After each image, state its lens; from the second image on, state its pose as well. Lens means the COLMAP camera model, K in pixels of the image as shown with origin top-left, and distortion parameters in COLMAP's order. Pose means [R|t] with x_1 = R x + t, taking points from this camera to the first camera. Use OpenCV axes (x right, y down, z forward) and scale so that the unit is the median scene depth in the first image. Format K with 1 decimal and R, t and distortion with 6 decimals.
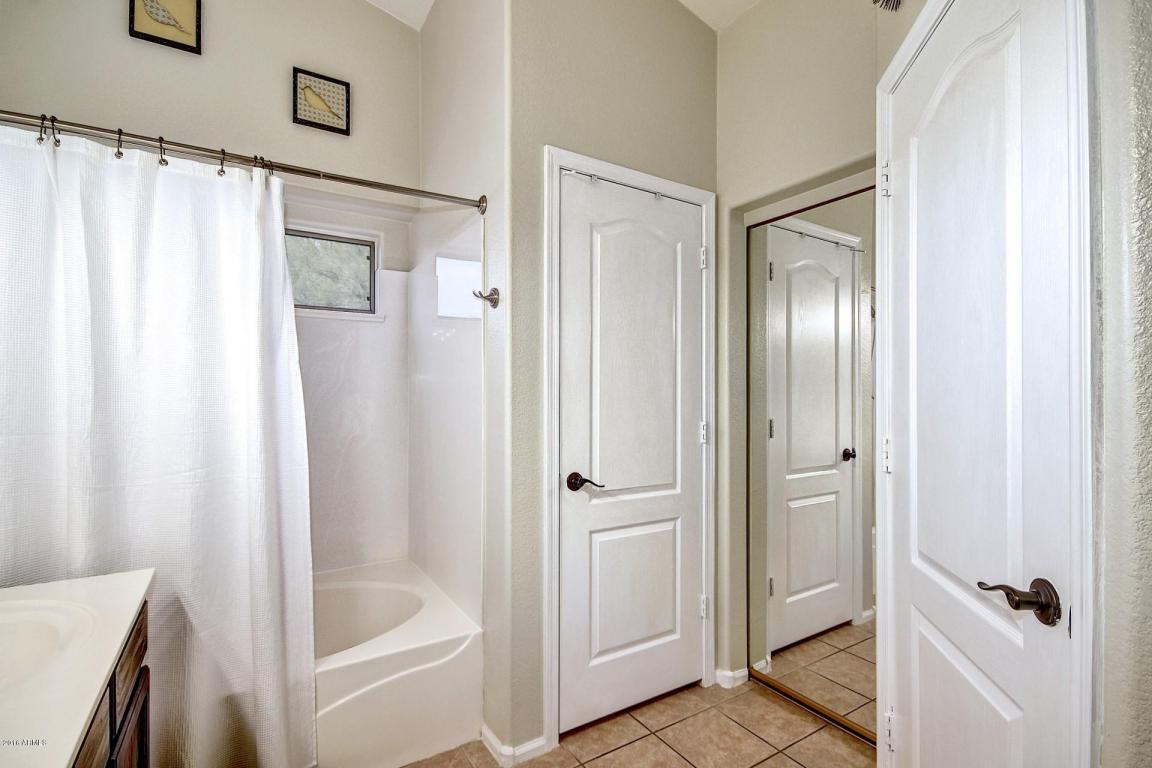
lens RADIAL K [[533.7, 0, 575.8], [0, 533.7, 391.7], [0, 0, 1]] dist [0.003110, -0.000775]
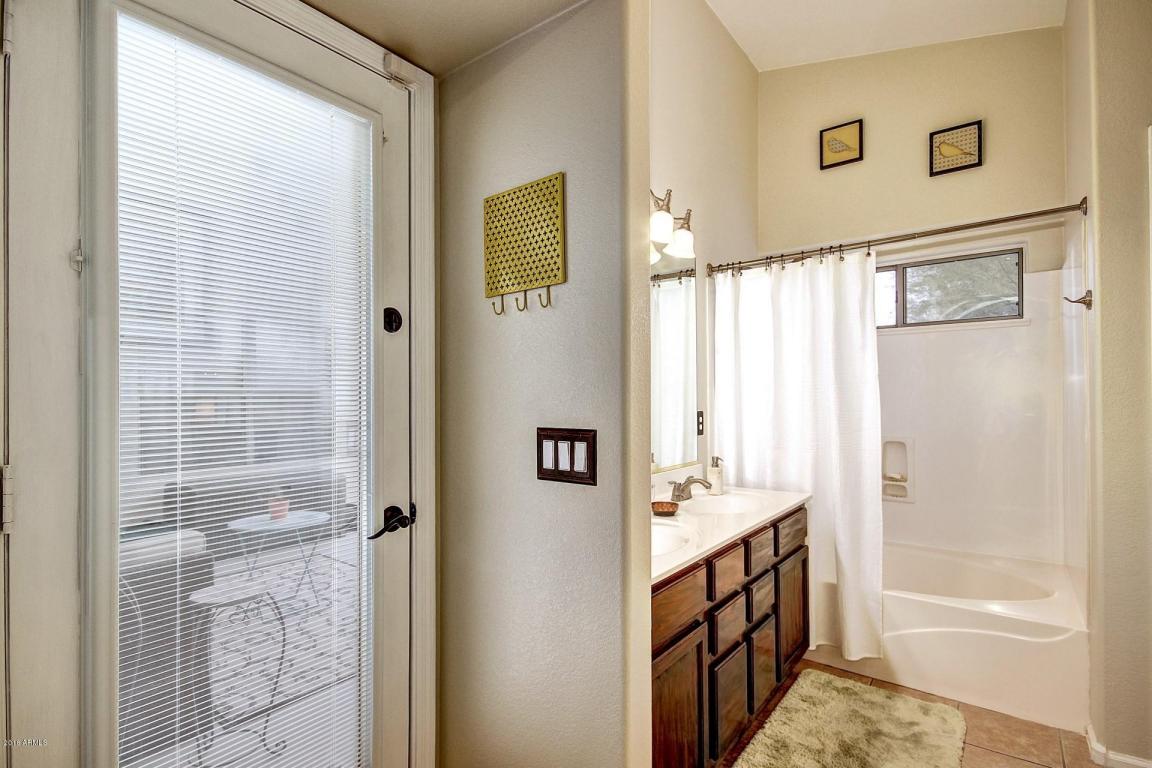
lens RADIAL K [[533.7, 0, 576.1], [0, 533.7, 388.3], [0, 0, 1]] dist [0.003110, -0.000775]
pose [[0.323523, -0.013682, -0.946121, 0.412980], [0.009195, 0.999894, -0.011316, -0.004637], [0.946175, -0.005039, 0.323615, -0.205923]]
